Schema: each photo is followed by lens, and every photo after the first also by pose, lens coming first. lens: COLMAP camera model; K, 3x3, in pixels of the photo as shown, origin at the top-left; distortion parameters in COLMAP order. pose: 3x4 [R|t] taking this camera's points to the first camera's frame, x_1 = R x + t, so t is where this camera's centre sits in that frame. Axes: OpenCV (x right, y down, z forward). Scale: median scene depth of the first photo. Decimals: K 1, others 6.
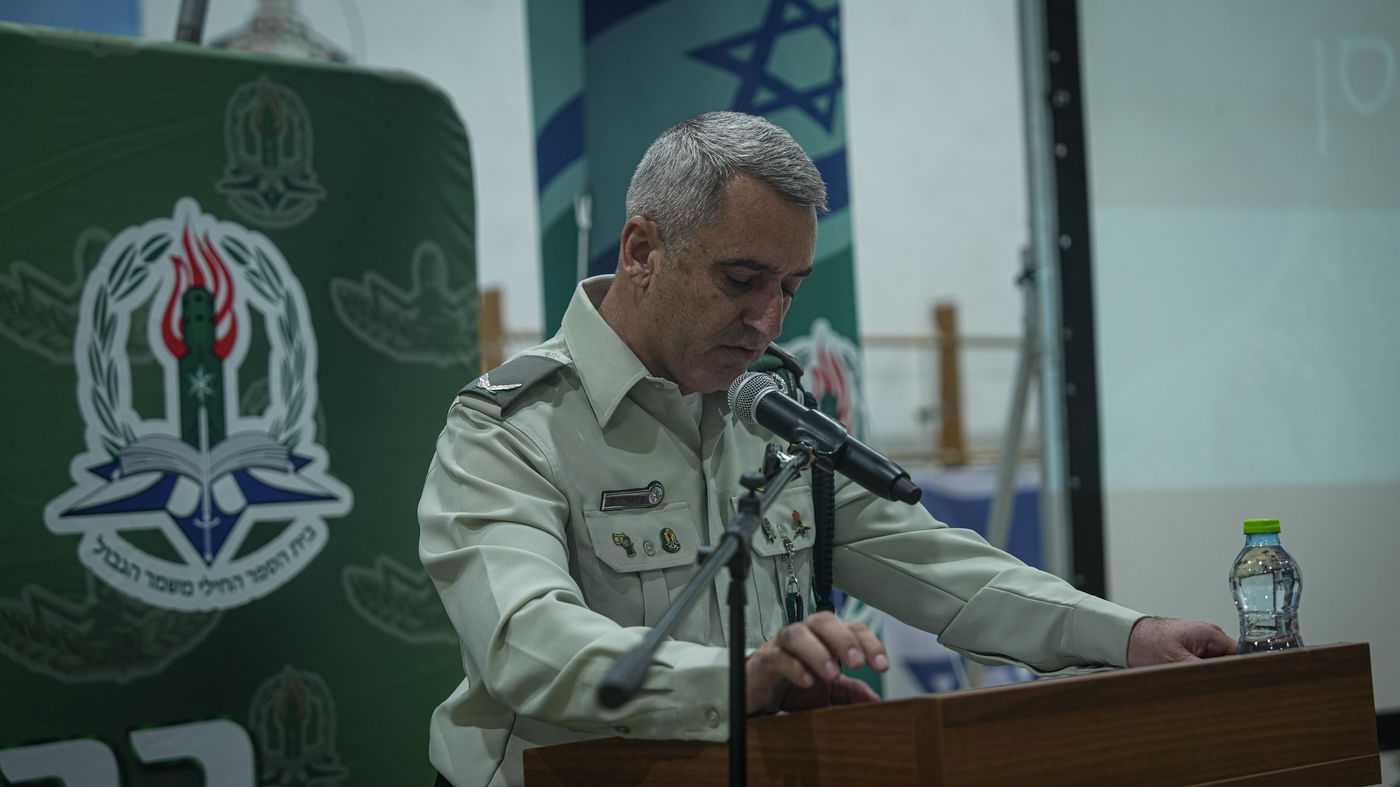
lens RADIAL K [[2829.6, 0, 700.0], [0, 2829.6, 393.5], [0, 0, 1]] dist [0.254322, 0.095137]
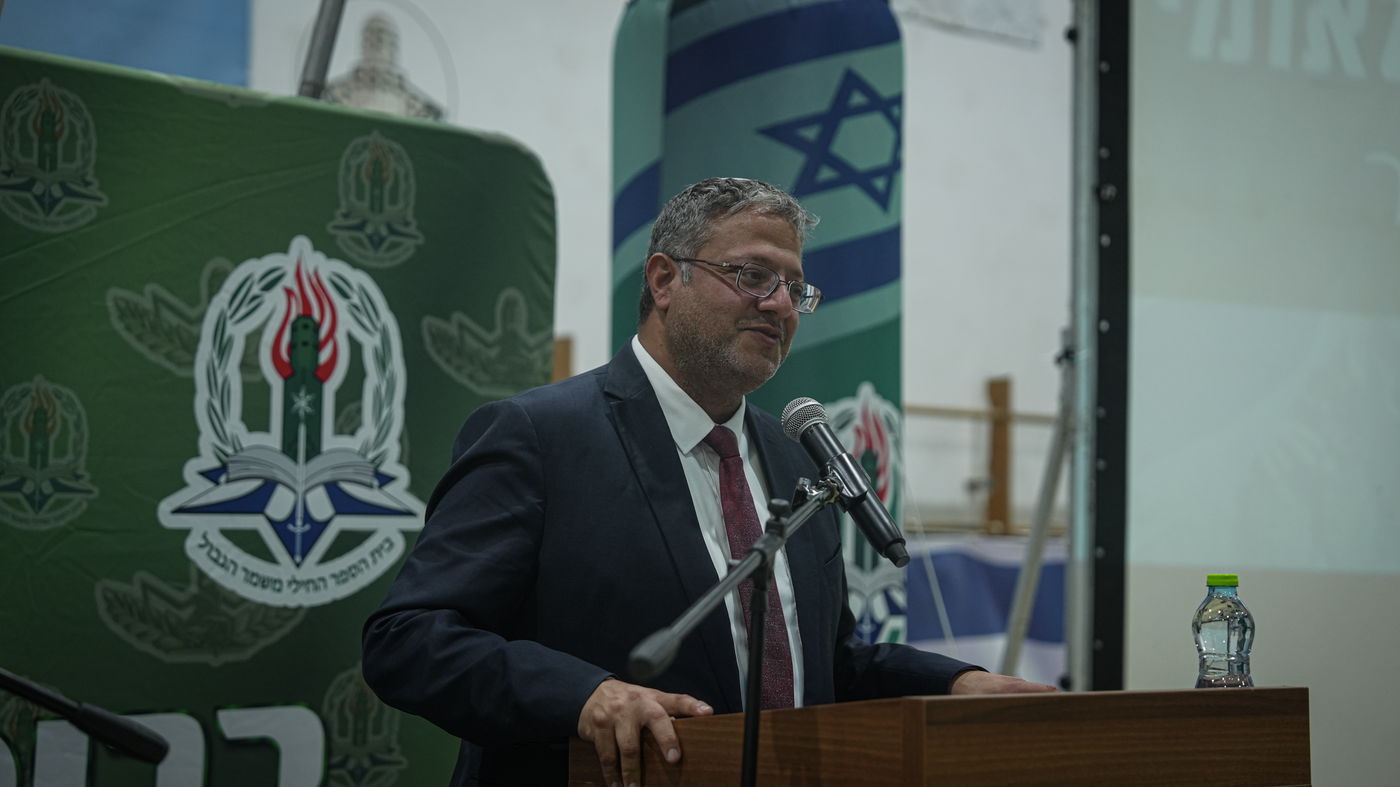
lens RADIAL K [[2893.8, 0, 699.1], [0, 2893.8, 361.3], [0, 0, 1]] dist [0.184922, 2.711794]
pose [[0.997666, 0.064582, -0.022181, 0.003970], [-0.065270, 0.997360, -0.031830, 0.006403], [0.020067, 0.033203, 0.999247, -0.132234]]
